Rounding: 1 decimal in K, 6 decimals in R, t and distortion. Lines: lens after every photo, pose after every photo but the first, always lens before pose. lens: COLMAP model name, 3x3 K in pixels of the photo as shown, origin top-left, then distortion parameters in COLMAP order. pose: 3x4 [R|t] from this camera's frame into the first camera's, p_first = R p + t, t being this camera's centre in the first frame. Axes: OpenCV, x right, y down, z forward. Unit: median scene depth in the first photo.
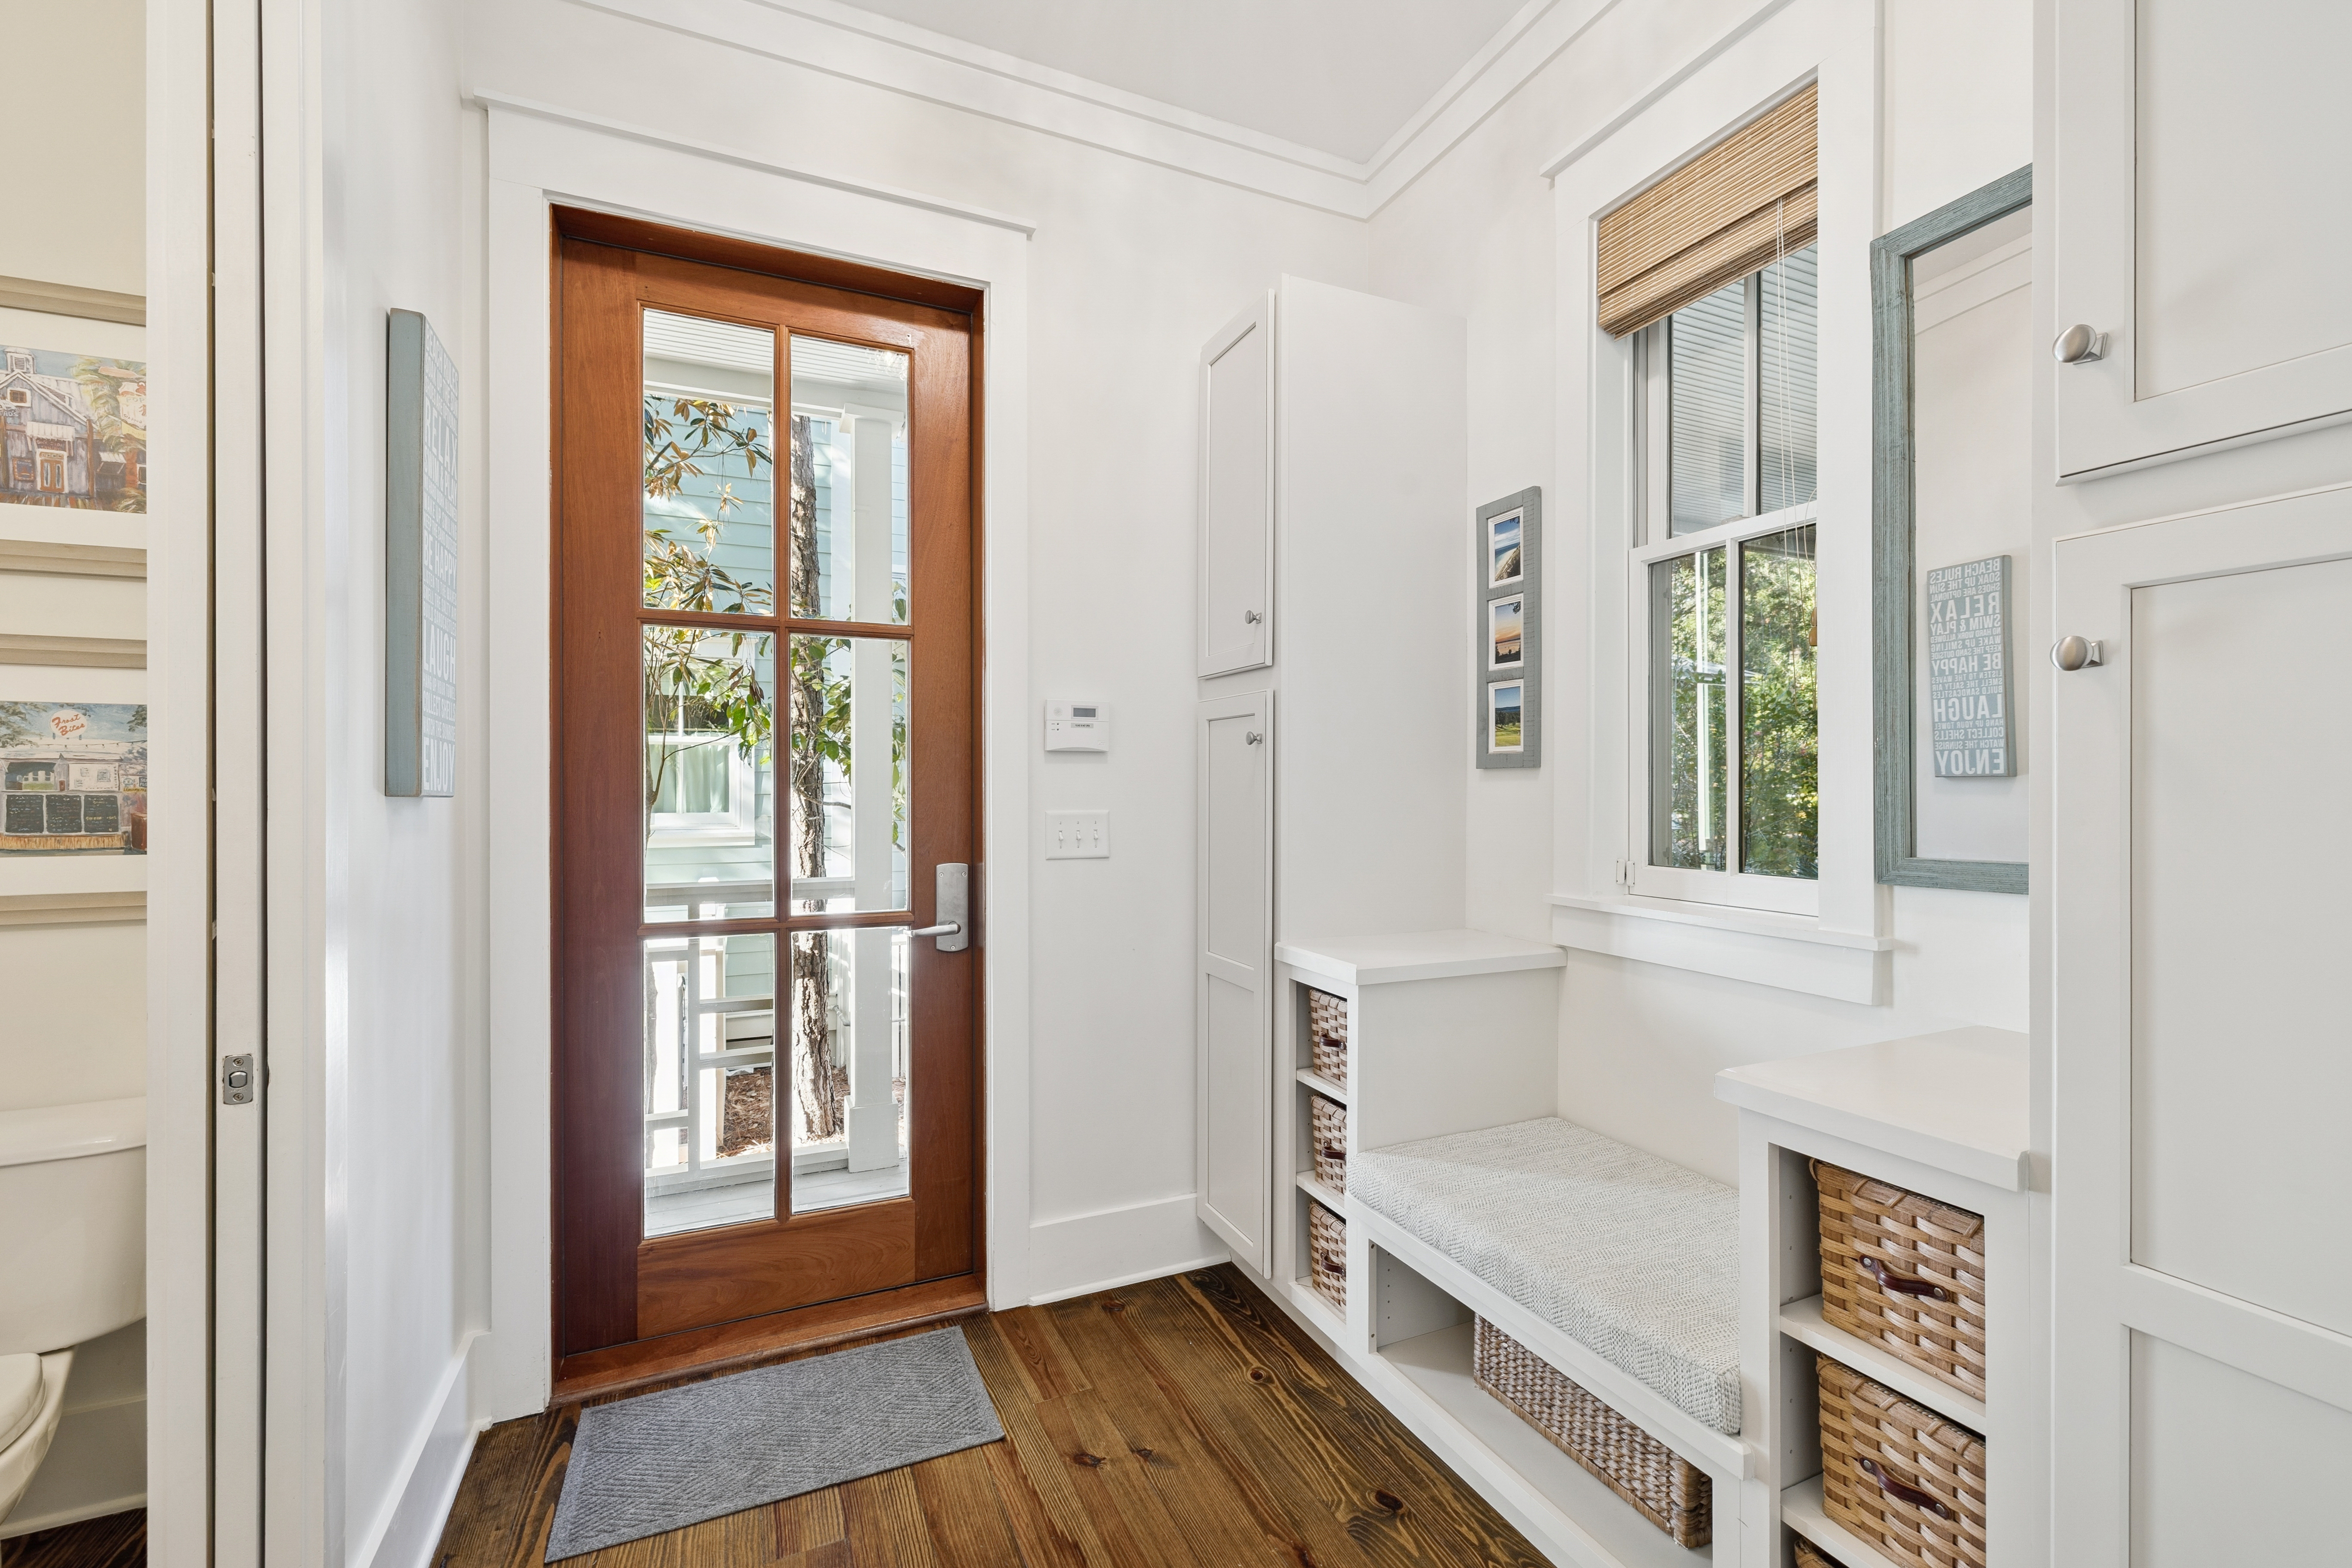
lens RADIAL K [[998.1, 0, 1166.5], [0, 998.1, 787.5], [0, 0, 1]] dist [0.000398, 0.000502]
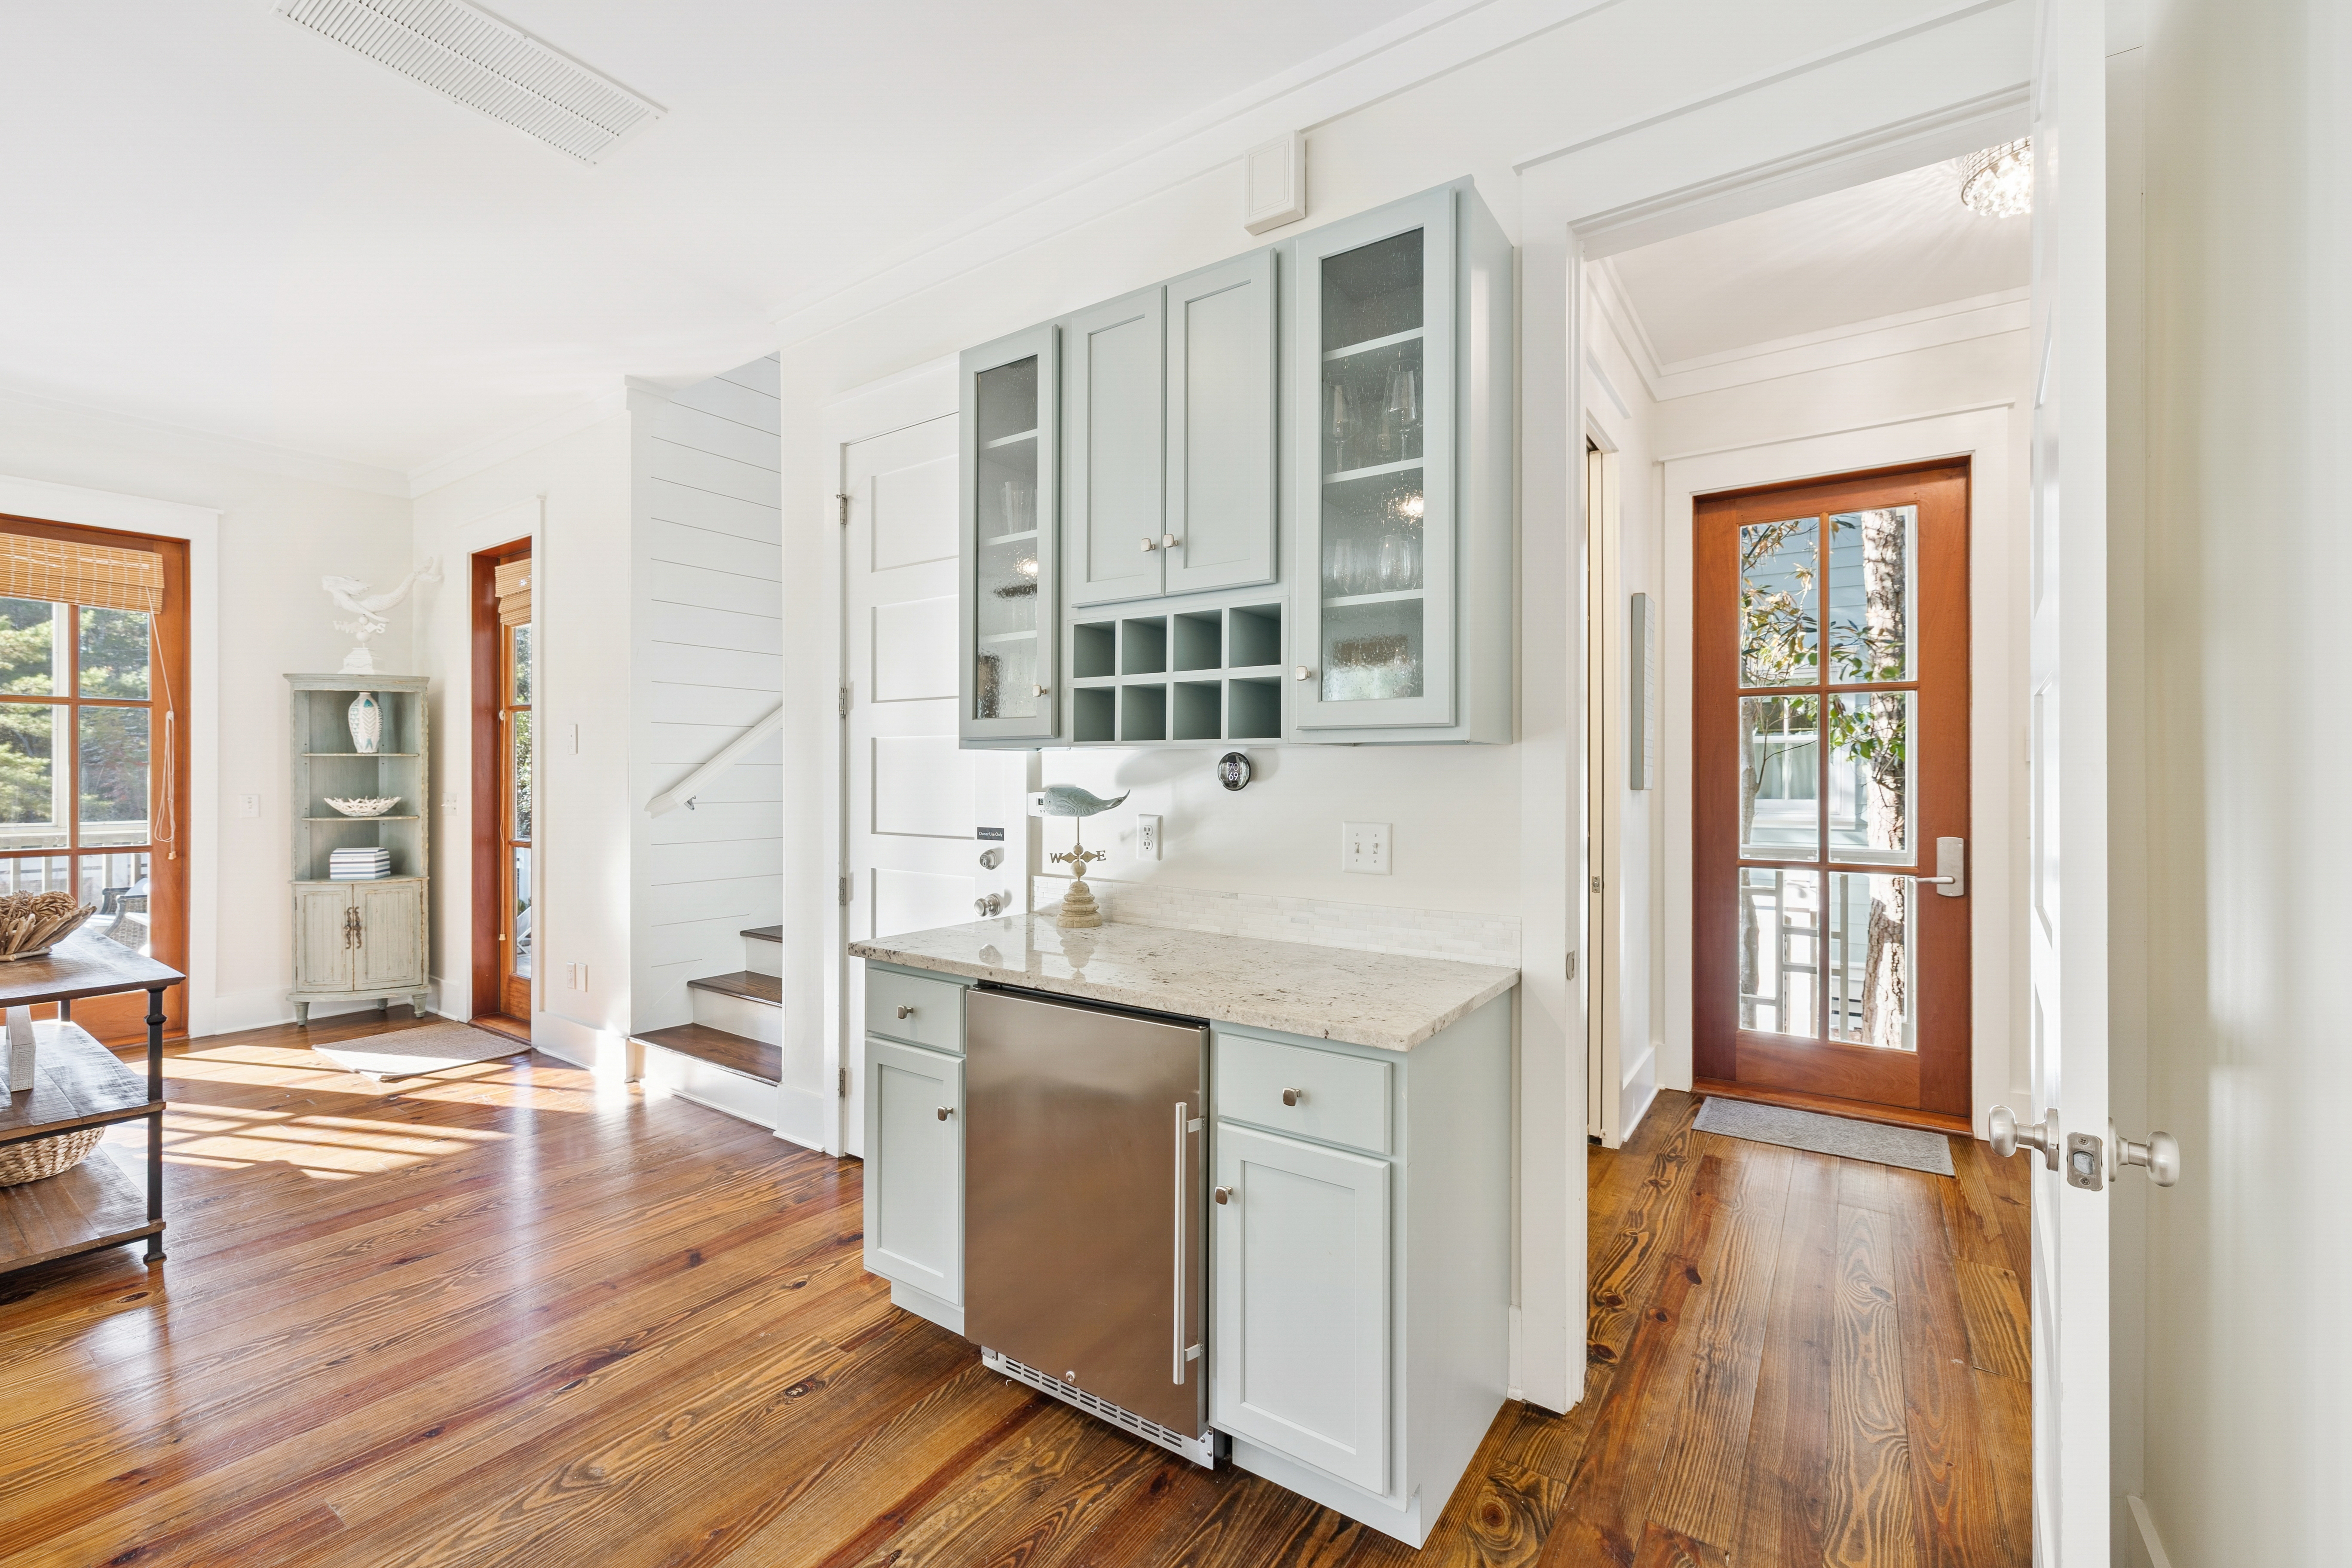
lens RADIAL K [[987.2, 0, 1179.4], [0, 987.2, 775.1], [0, 0, 1]] dist [-0.000706, -0.000017]
pose [[0.525348, 0.001125, -0.850886, 0.454981], [-0.000832, 0.999999, 0.000808, -0.017664], [0.850887, 0.000283, 0.525349, -0.790016]]
